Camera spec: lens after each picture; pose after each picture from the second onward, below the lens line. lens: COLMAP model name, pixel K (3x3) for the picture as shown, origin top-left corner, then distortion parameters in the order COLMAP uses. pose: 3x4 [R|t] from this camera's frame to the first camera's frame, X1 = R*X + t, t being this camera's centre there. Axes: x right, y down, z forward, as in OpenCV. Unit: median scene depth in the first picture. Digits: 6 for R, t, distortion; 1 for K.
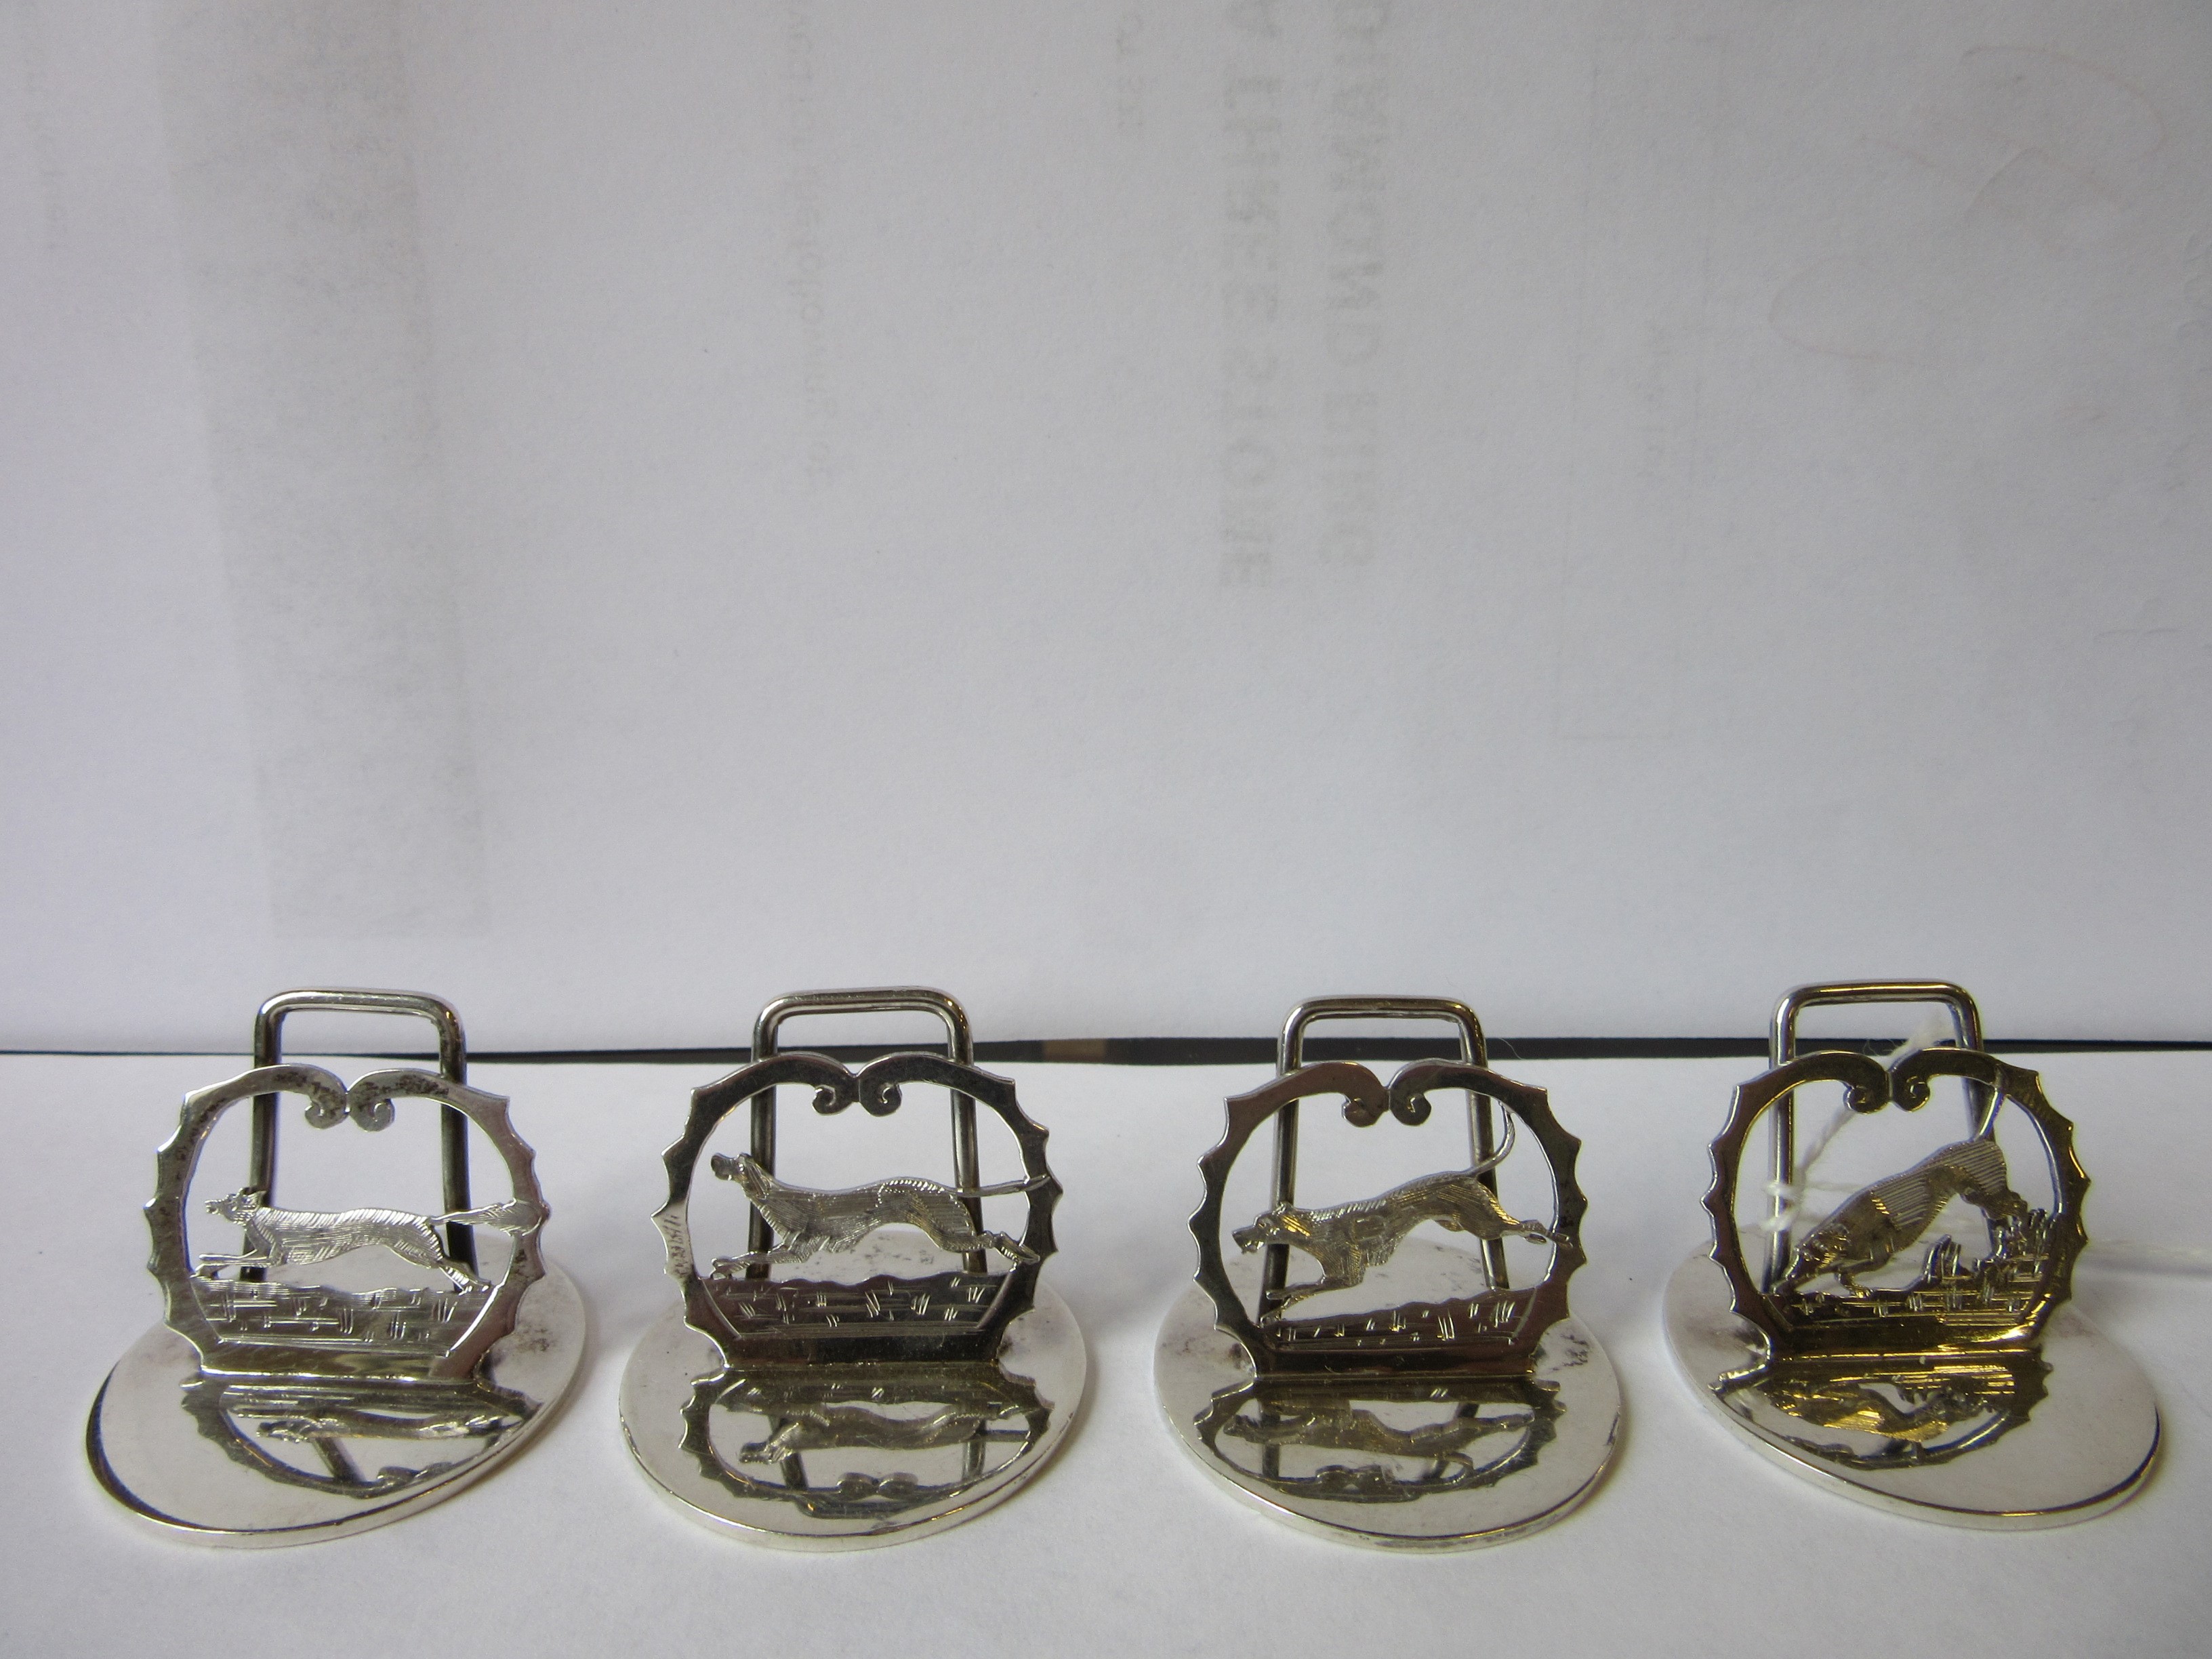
lens RADIAL K [[1642.6, 0, 1103.3], [0, 1642.6, 839.1], [0, 0, 1]] dist [-0.010573, 0.004110]
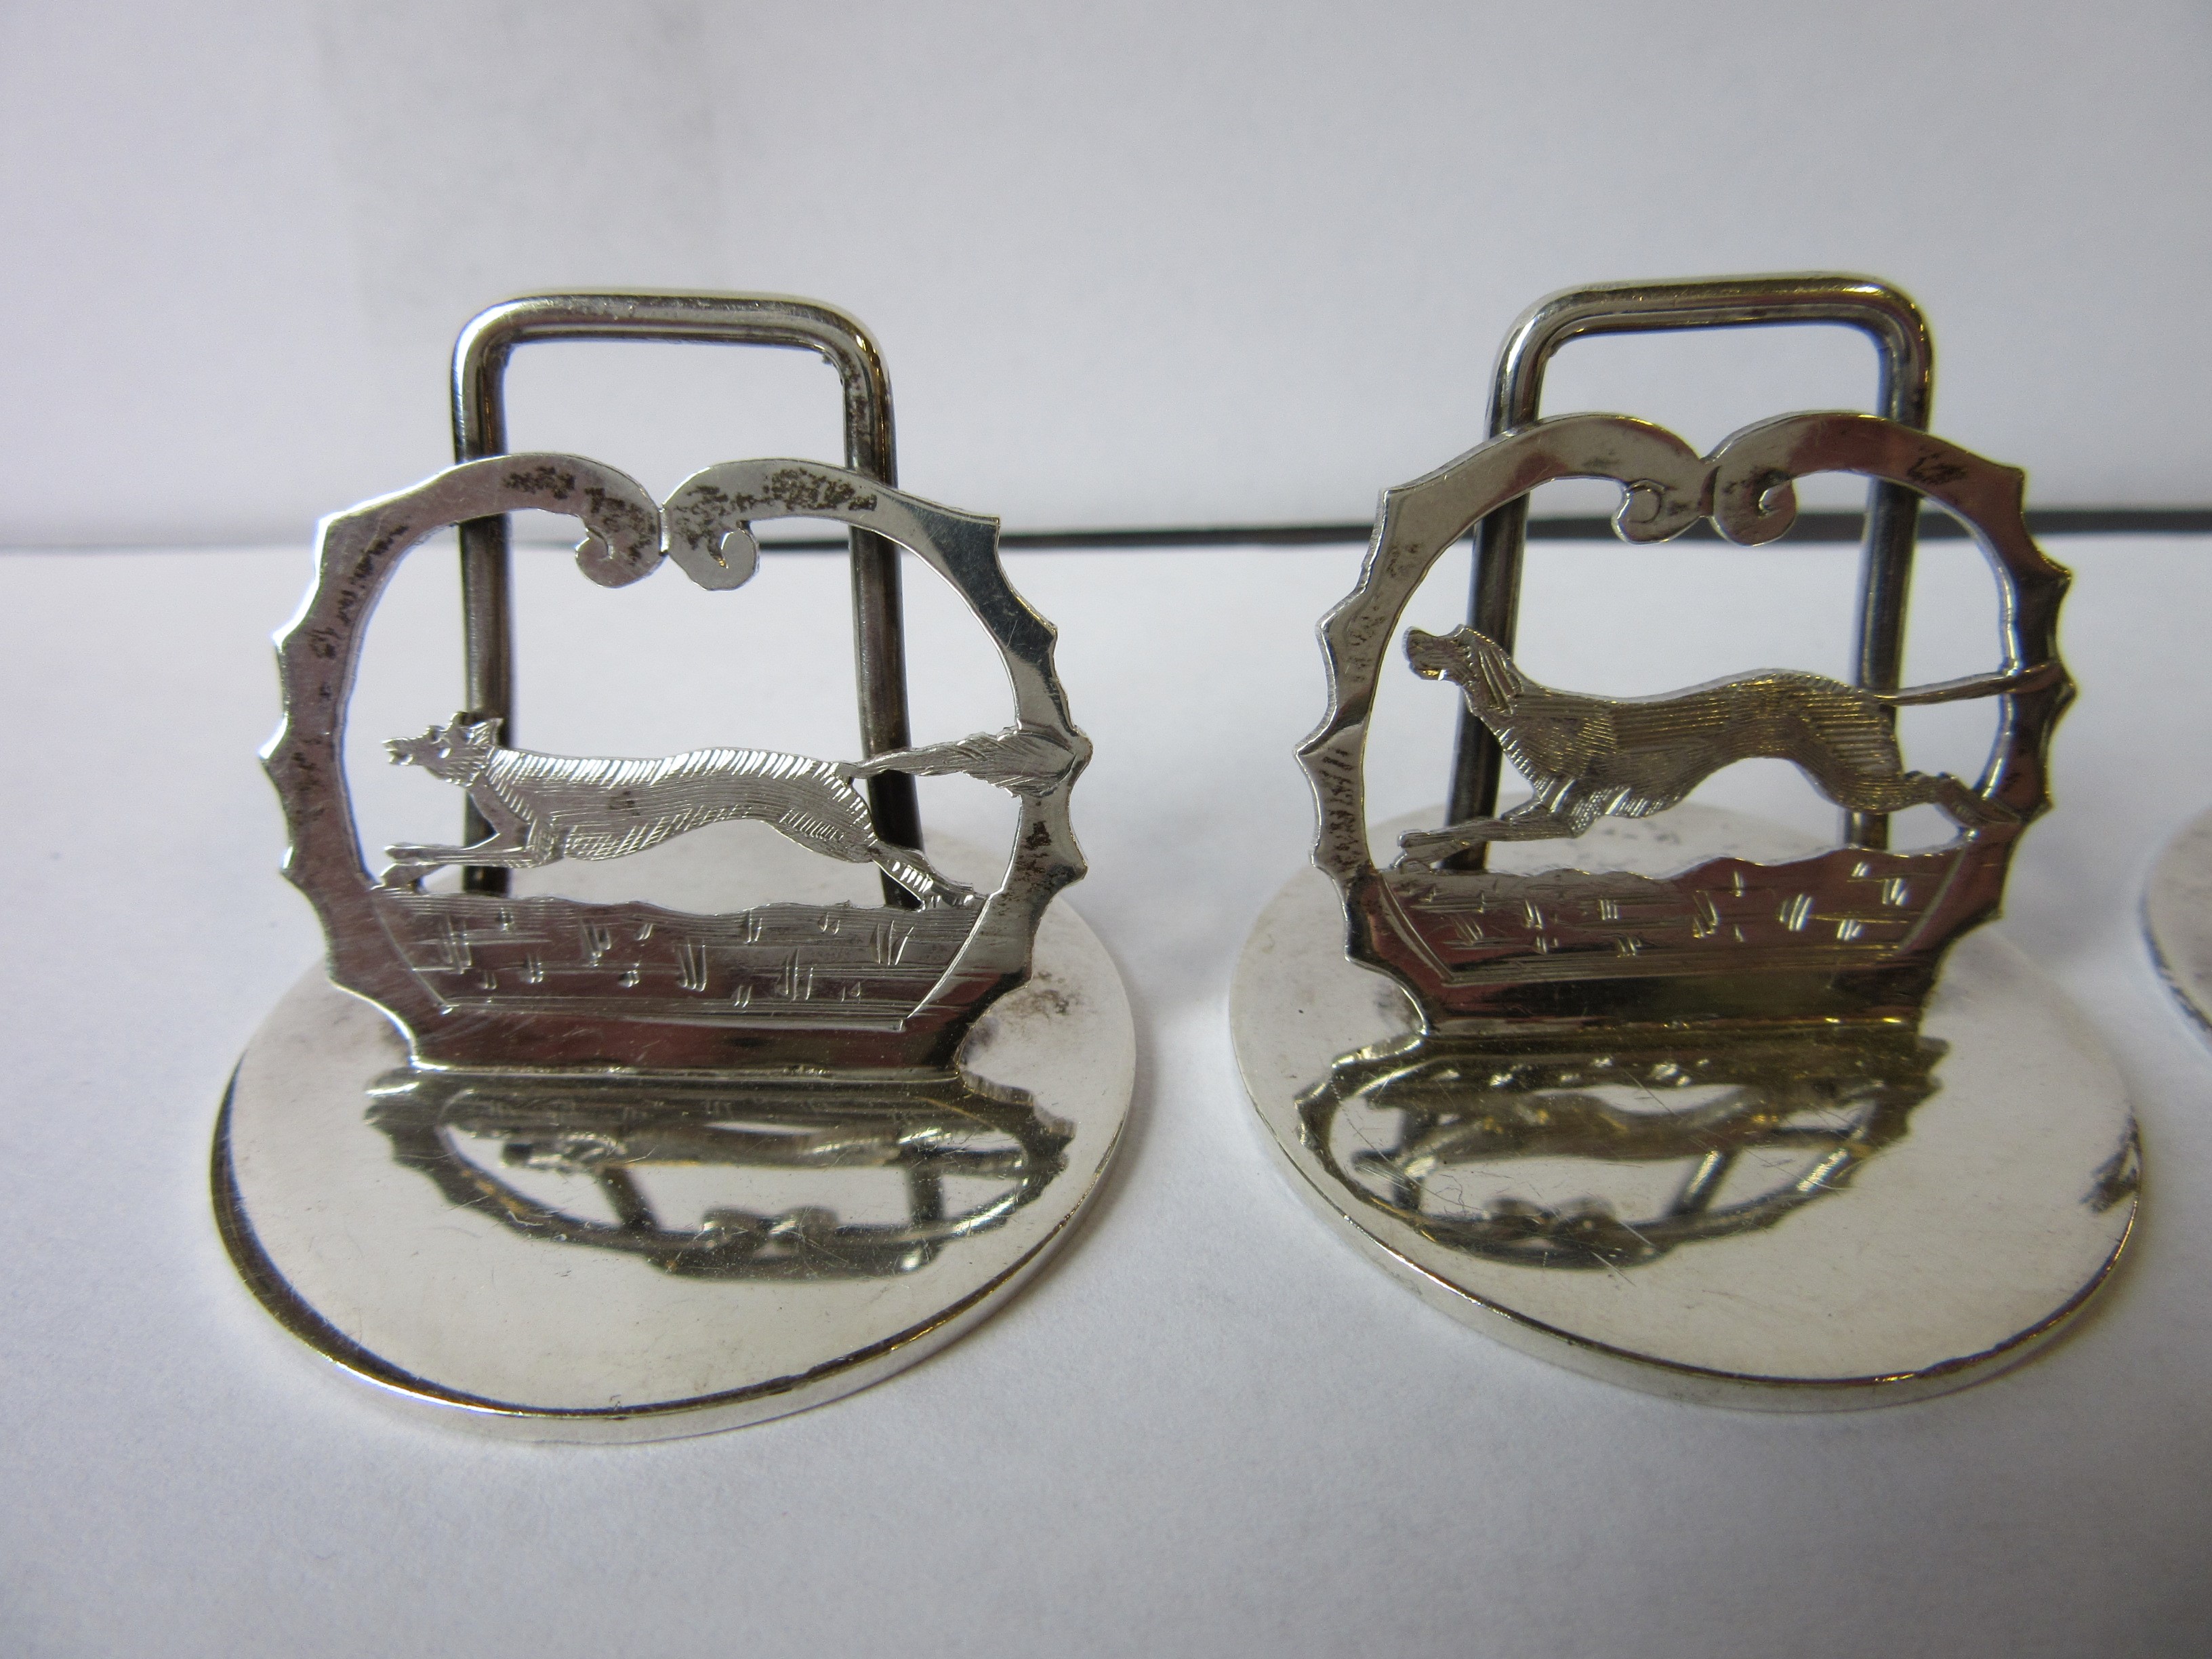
lens RADIAL K [[1642.6, 0, 1107.2], [0, 1642.6, 814.2], [0, 0, 1]] dist [-0.010573, 0.004110]
pose [[0.999689, -0.017579, 0.017684, -0.337863], [0.013496, 0.977808, 0.209070, 0.142047], [-0.020967, -0.208766, 0.977741, 0.504940]]
